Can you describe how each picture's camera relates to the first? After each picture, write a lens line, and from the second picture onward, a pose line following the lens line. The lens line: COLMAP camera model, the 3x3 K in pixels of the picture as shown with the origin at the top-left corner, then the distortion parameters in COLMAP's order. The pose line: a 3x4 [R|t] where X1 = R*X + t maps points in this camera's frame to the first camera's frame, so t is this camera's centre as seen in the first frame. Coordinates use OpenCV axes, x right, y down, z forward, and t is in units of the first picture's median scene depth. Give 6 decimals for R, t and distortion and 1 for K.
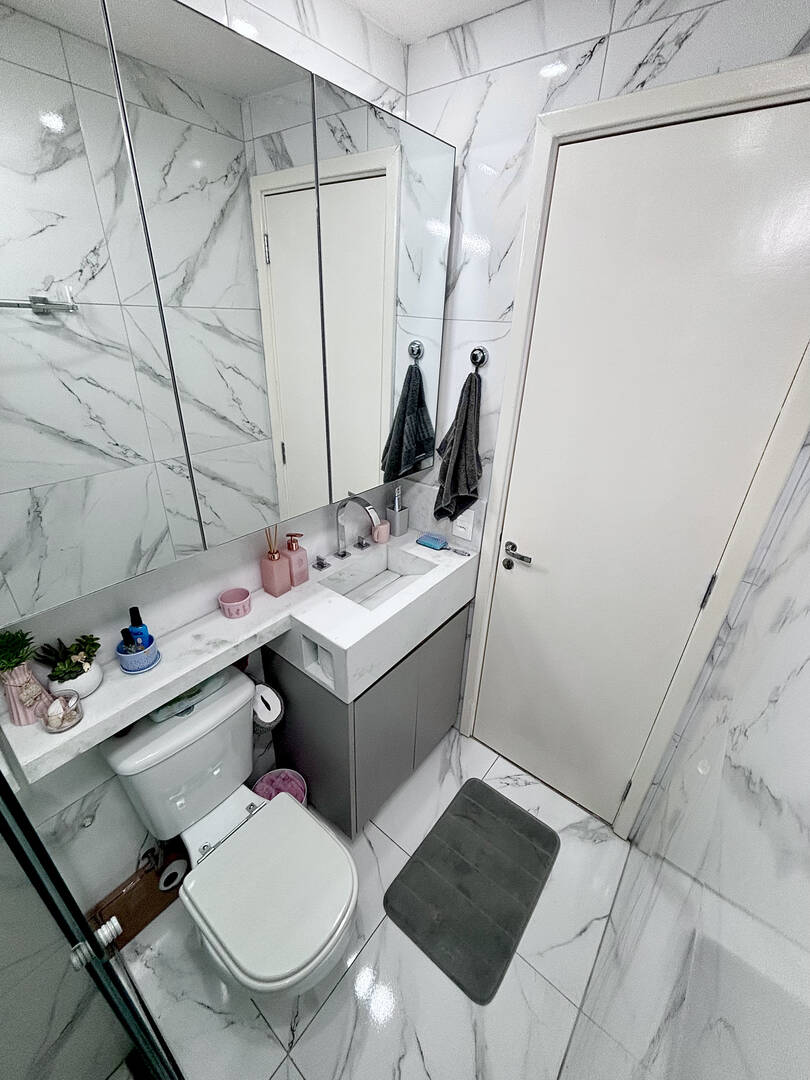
lens RADIAL K [[441.7, 0, 407.4], [0, 441.7, 542.5], [0, 0, 1]] dist [0.000049, -0.000747]
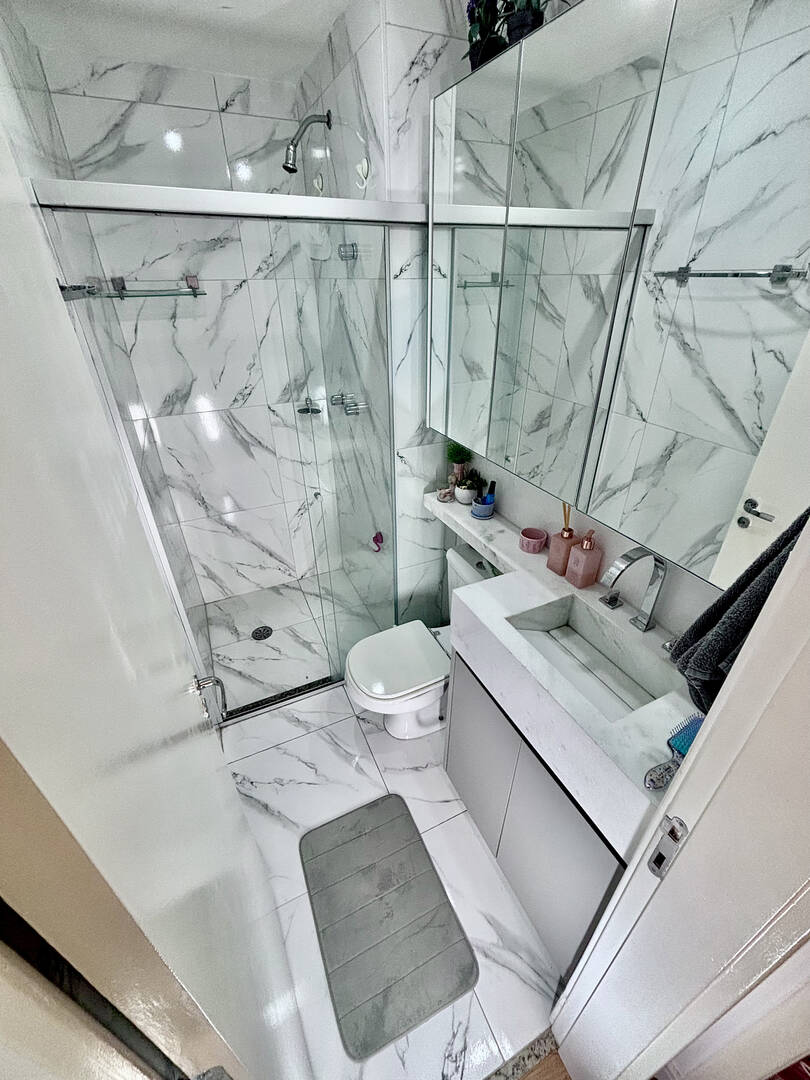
lens RADIAL K [[441.7, 0, 407.3], [0, 441.7, 536.3], [0, 0, 1]] dist [0.000049, -0.000747]
pose [[-0.444792, 0.428391, -0.786538, 0.578354], [-0.406874, 0.685693, 0.603555, -0.380569], [0.797881, 0.588478, -0.130690, 0.789737]]
